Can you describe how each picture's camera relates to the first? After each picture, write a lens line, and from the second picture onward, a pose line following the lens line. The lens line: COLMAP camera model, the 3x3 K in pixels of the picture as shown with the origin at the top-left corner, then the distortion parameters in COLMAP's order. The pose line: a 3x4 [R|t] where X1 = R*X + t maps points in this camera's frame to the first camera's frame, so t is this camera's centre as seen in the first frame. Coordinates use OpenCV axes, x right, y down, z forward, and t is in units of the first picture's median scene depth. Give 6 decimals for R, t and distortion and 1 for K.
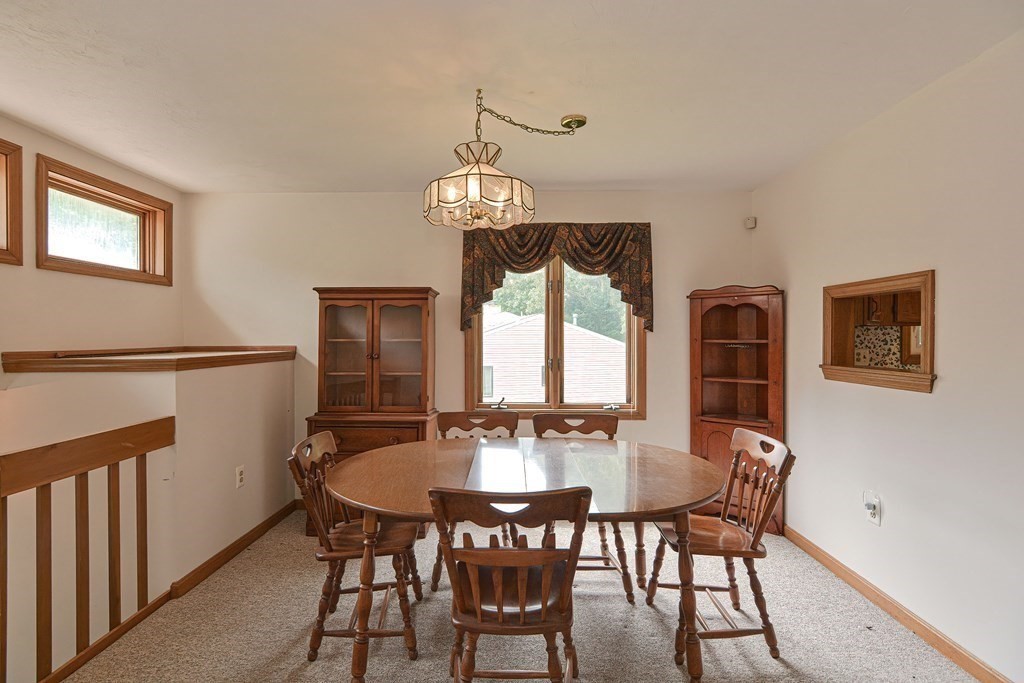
lens RADIAL K [[501.4, 0, 512.0], [0, 501.4, 341.5], [0, 0, 1]] dist [-0.003103, -0.000272]
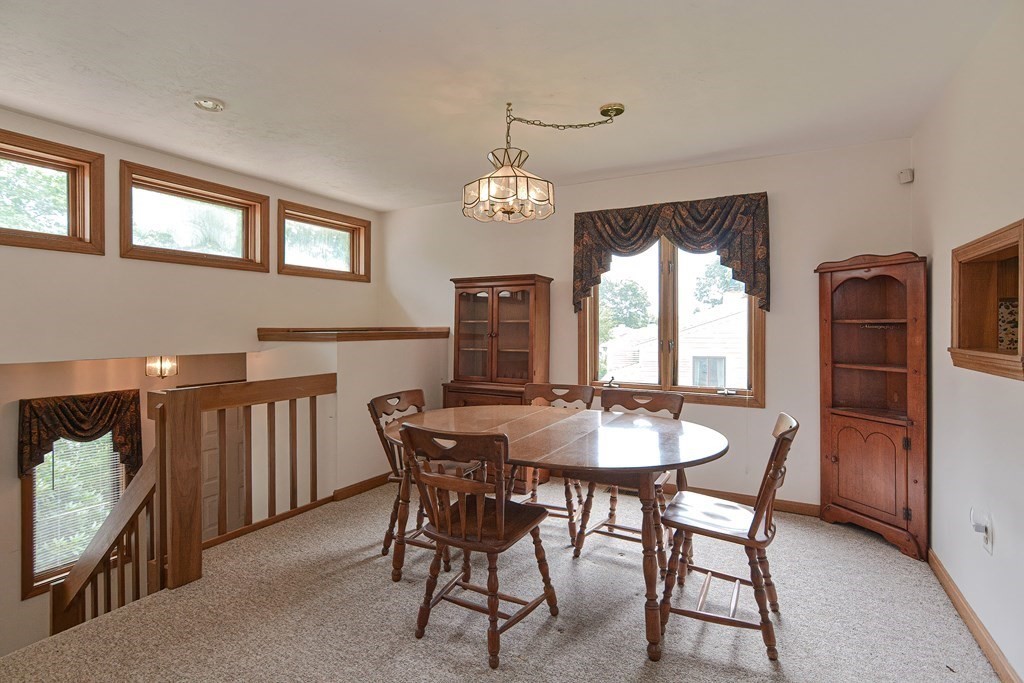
lens RADIAL K [[498.7, 0, 512.0], [0, 498.7, 329.6], [0, 0, 1]] dist [-0.000698, 0.000253]
pose [[0.885301, 0.003731, -0.465004, 0.295134], [-0.004823, 0.999988, -0.001157, 0.017343], [0.464994, 0.003267, 0.885308, -0.017328]]
